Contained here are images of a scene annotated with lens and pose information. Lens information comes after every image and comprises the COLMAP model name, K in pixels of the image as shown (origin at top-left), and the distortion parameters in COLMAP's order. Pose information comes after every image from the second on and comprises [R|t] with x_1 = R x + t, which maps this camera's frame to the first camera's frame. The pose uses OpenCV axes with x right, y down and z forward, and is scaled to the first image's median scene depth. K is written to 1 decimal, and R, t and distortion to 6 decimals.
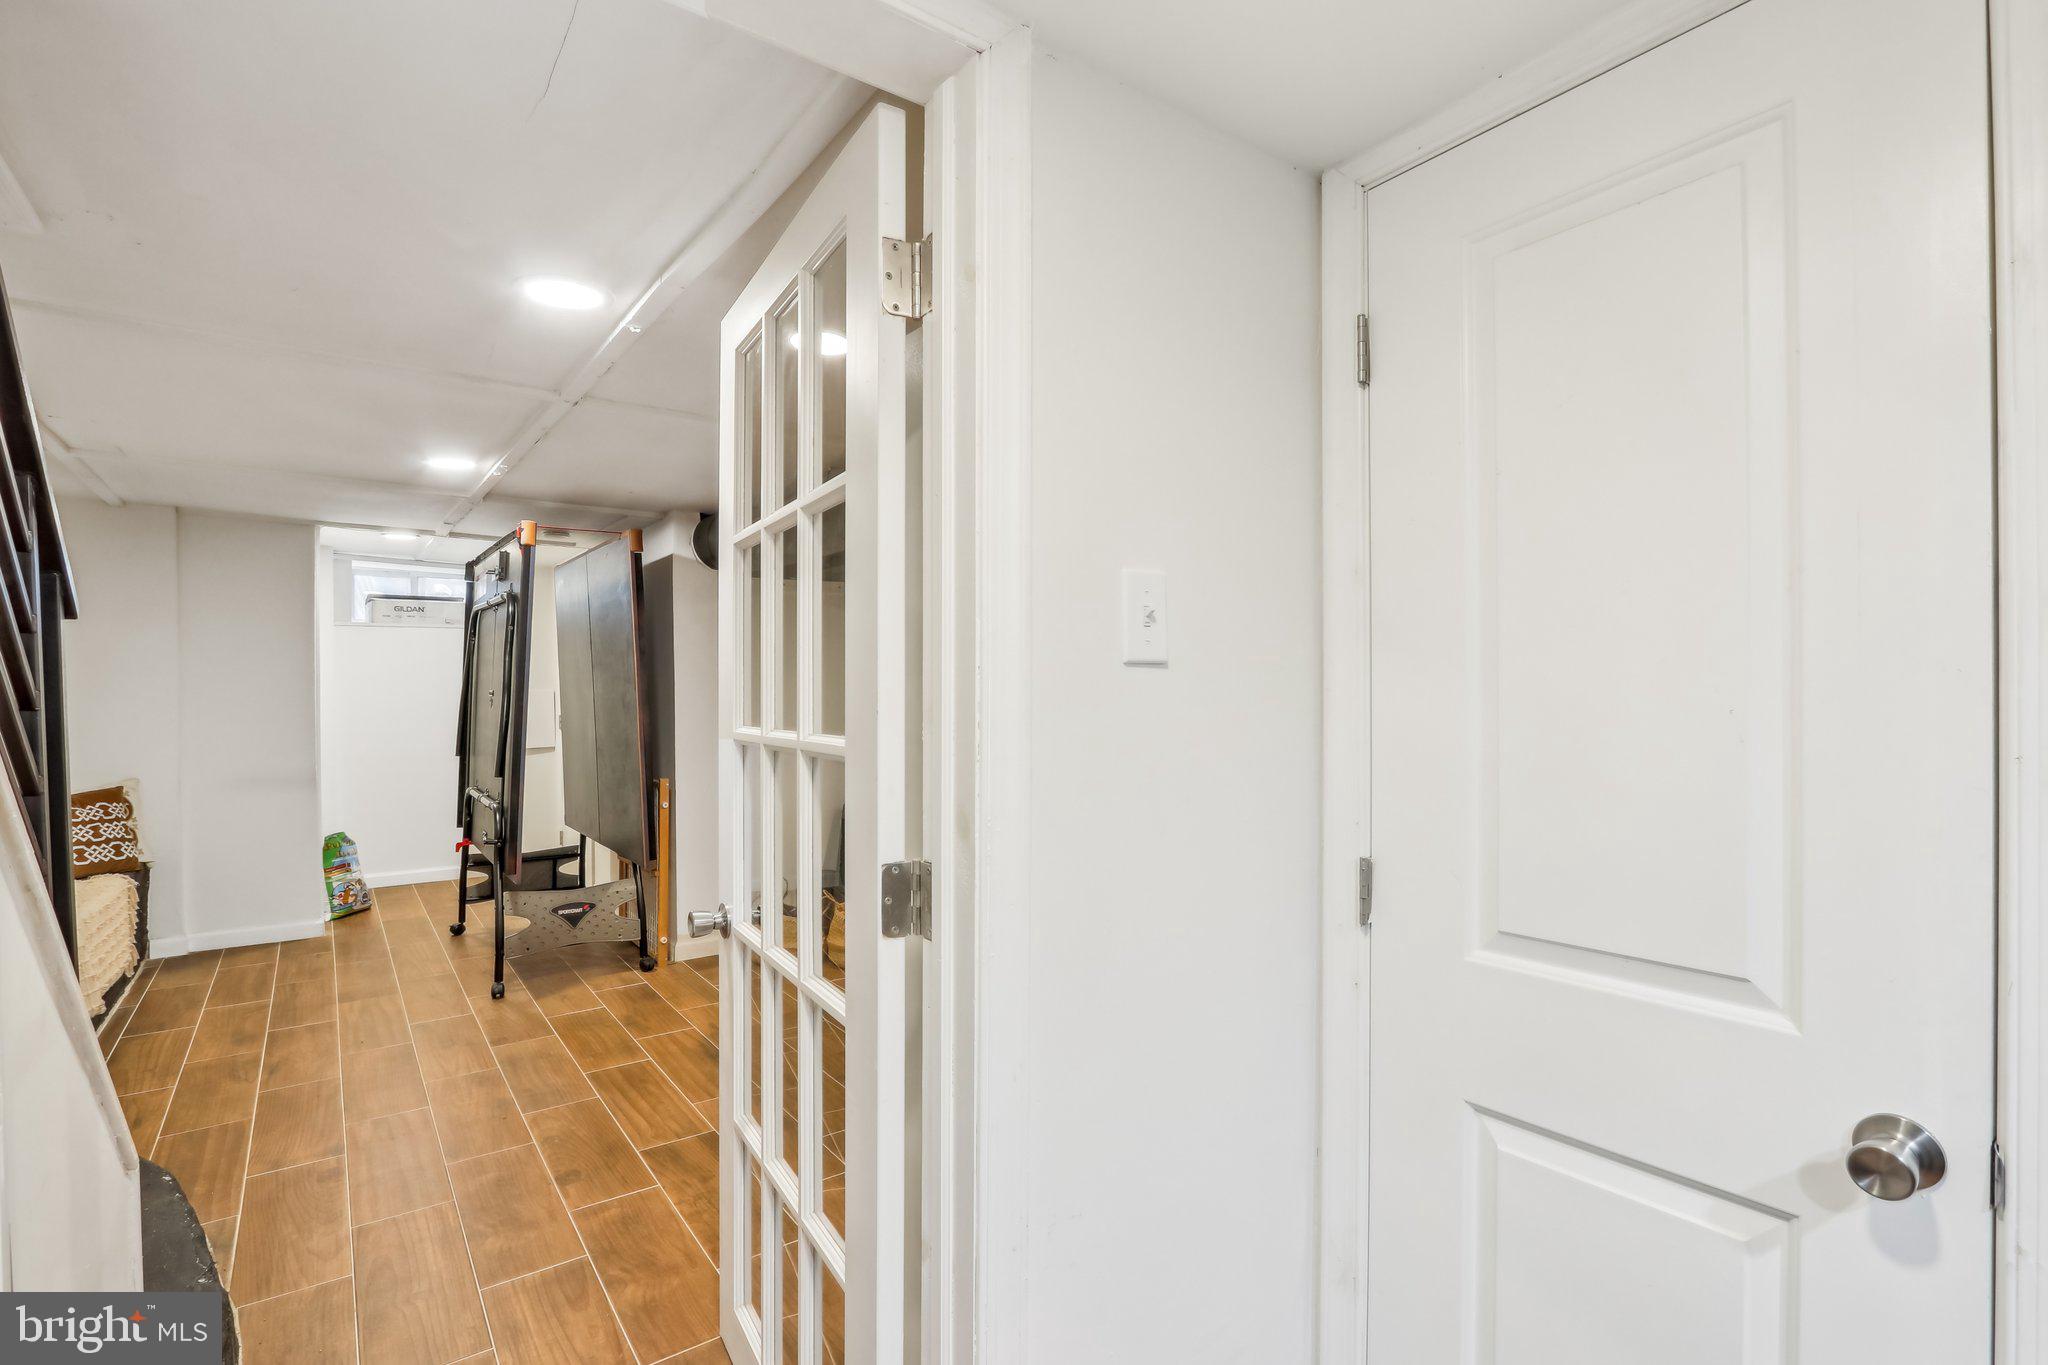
lens RADIAL K [[936.4, 0, 1035.7], [0, 936.4, 696.1], [0, 0, 1]] dist [-0.018576, 0.000055]
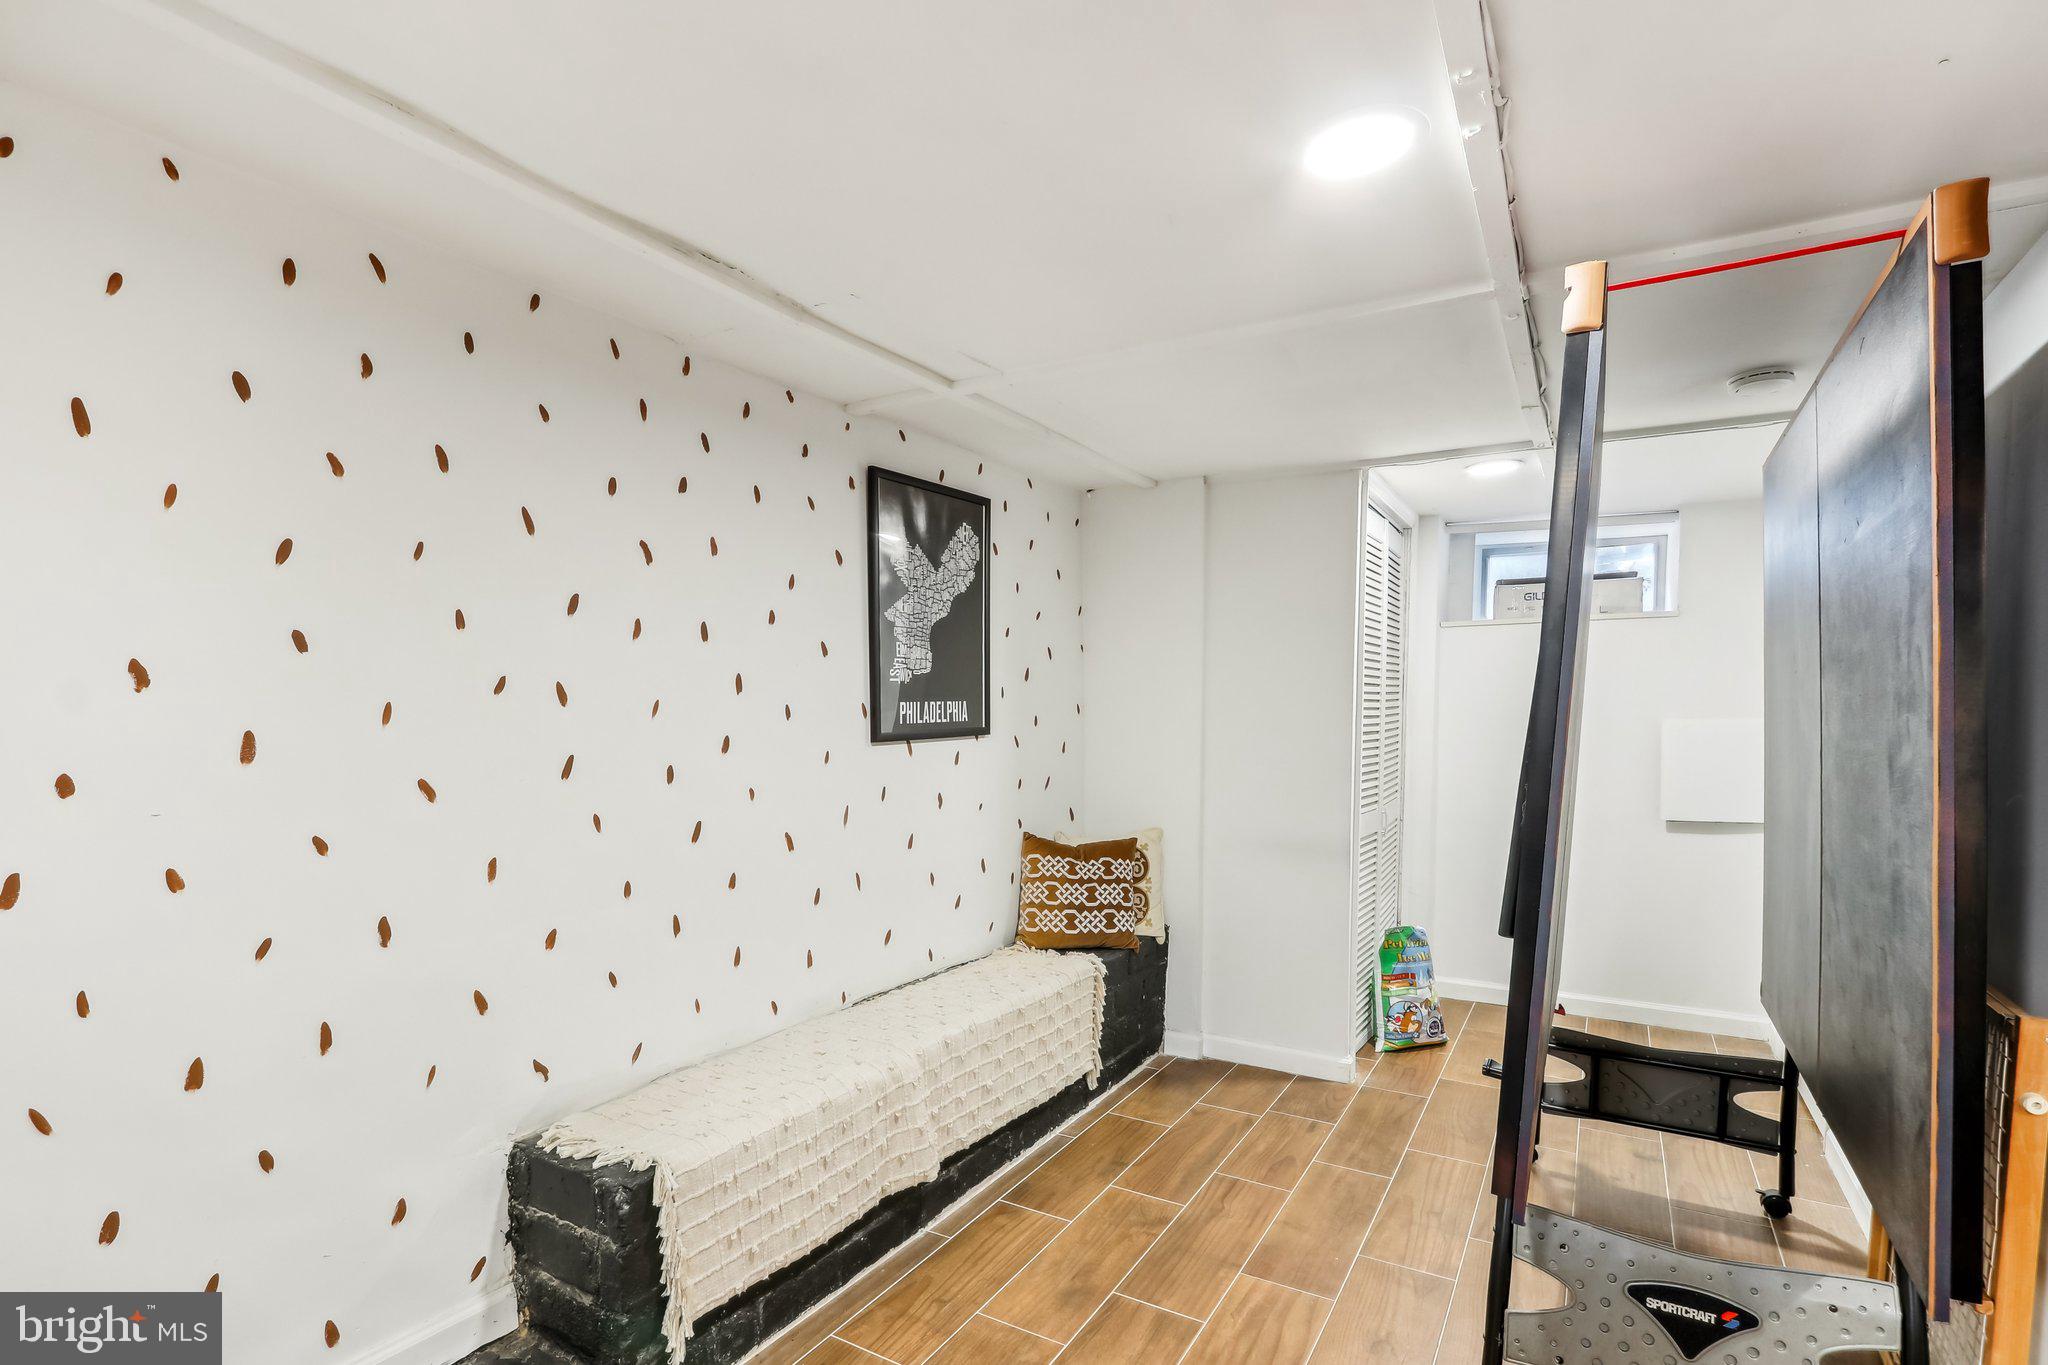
lens RADIAL K [[986.0, 0, 1023.7], [0, 986.0, 777.5], [0, 0, 1]] dist [-0.001111, 0.000148]
pose [[0.371089, 0.062976, -0.926459, -0.204922], [-0.009577, 0.997904, 0.063997, -0.008118], [0.928548, -0.014876, 0.370915, 0.516399]]
